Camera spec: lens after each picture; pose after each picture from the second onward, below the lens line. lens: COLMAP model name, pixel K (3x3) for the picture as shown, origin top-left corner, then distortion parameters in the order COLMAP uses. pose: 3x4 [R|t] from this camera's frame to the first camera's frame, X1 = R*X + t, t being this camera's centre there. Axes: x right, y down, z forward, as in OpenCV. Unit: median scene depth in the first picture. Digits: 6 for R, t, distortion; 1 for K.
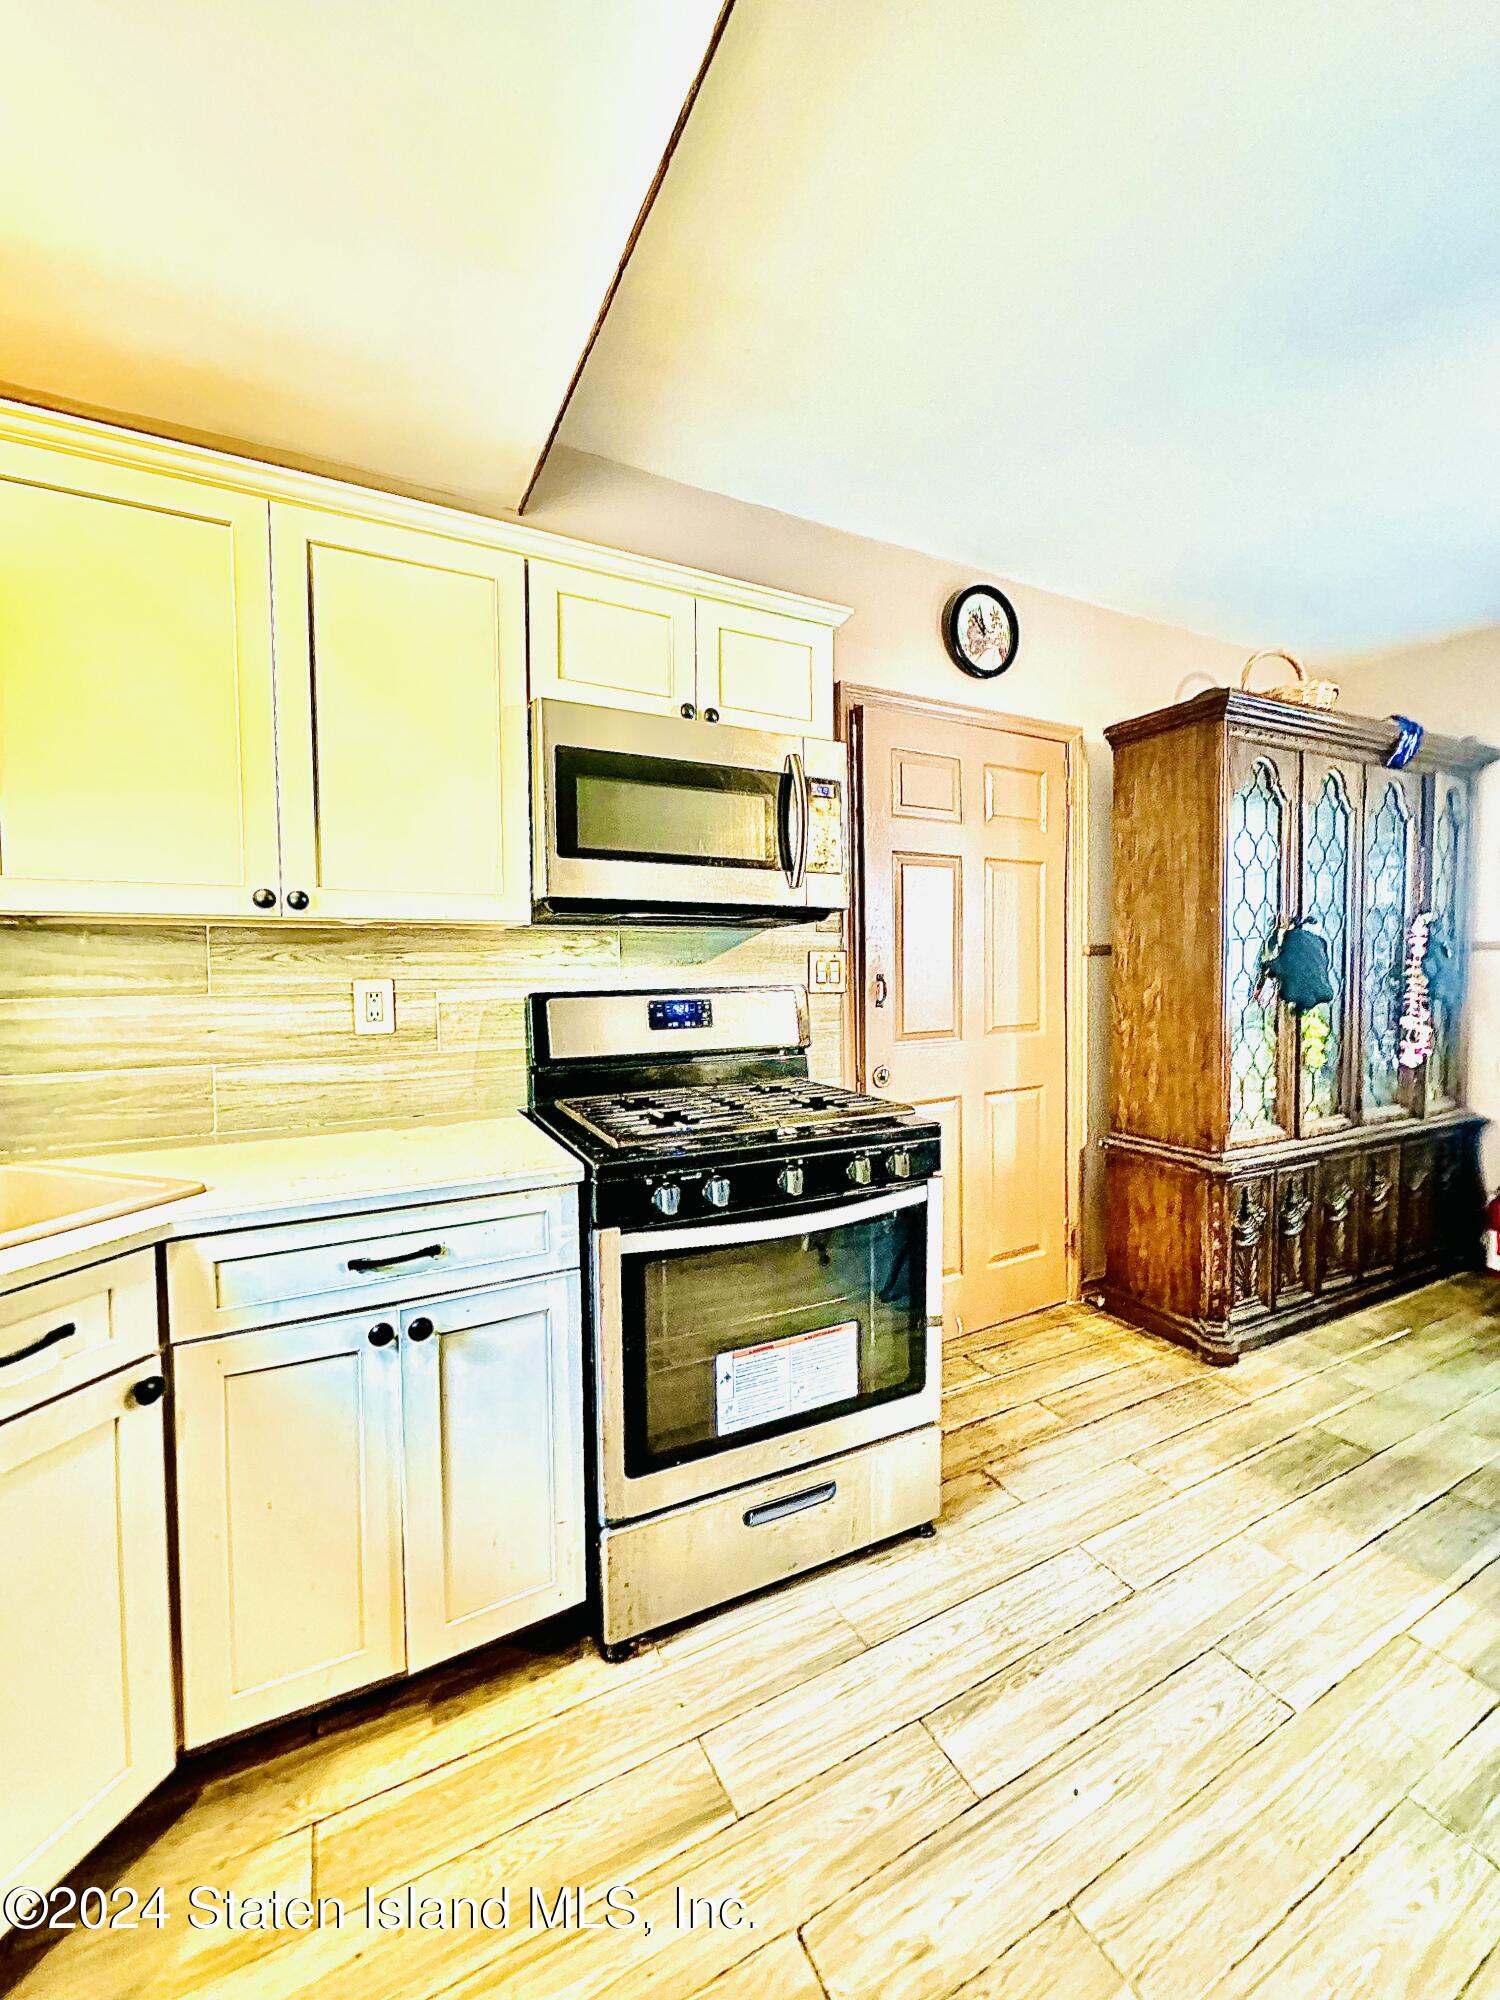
lens RADIAL K [[802.3, 0, 752.3], [0, 802.3, 997.9], [0, 0, 1]] dist [0.000533, 0.000545]
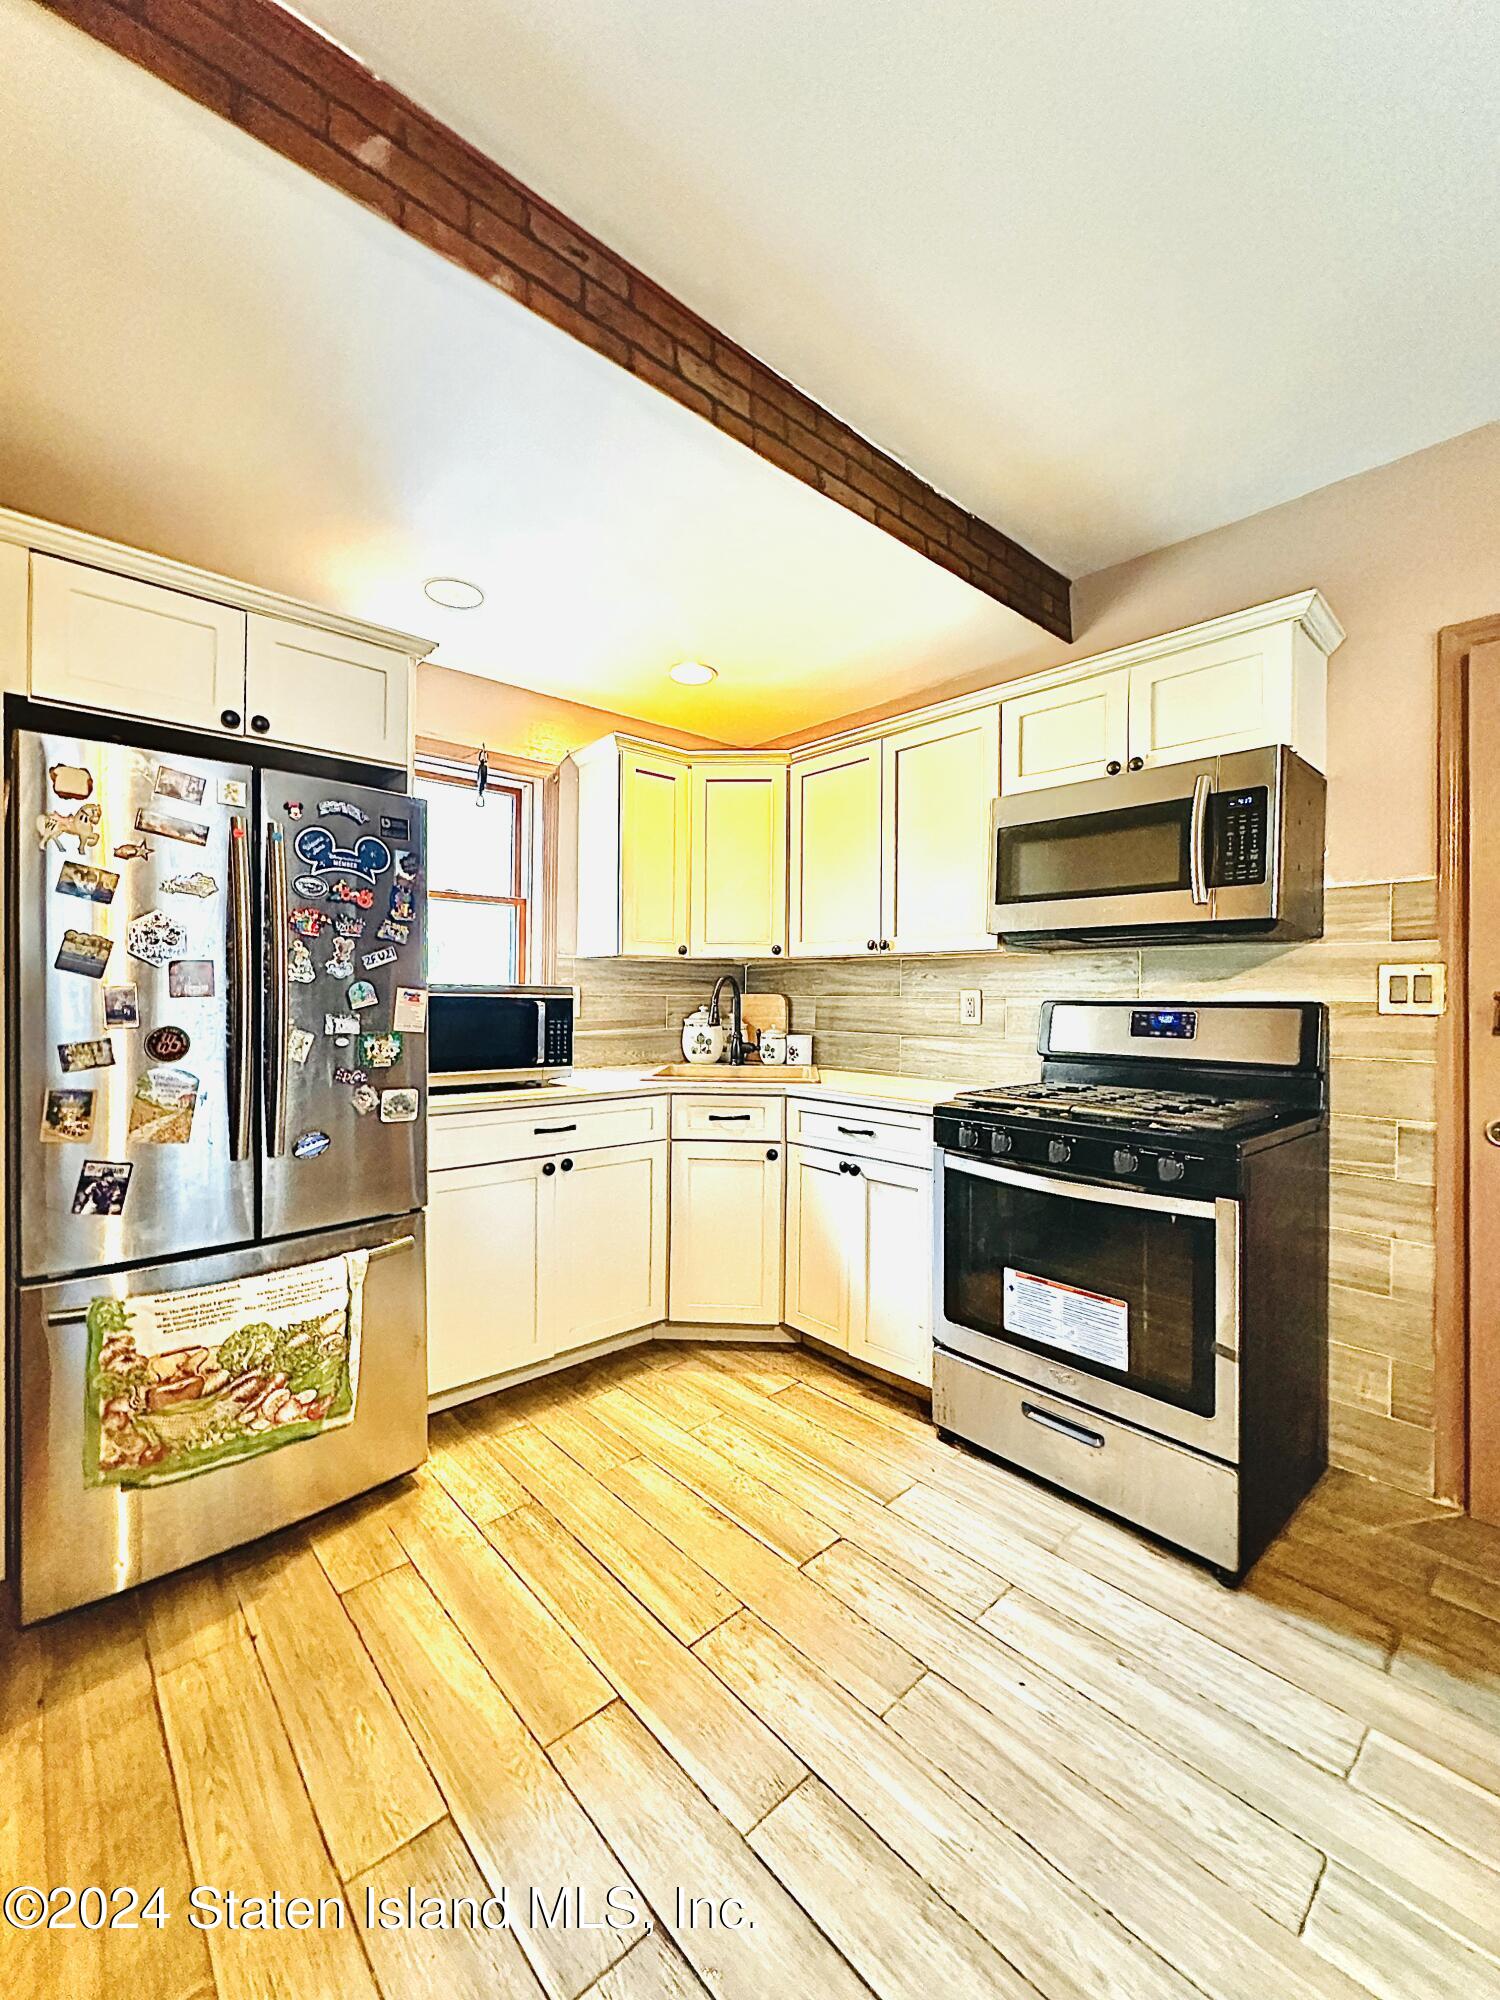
lens RADIAL K [[802.3, 0, 748.3], [0, 802.3, 996.3], [0, 0, 1]] dist [0.000533, 0.000545]
pose [[0.250110, 0.010629, -0.968159, 1.109084], [-0.053407, 0.998569, -0.002834, 0.020187], [0.966743, 0.052415, 0.250320, 0.218909]]
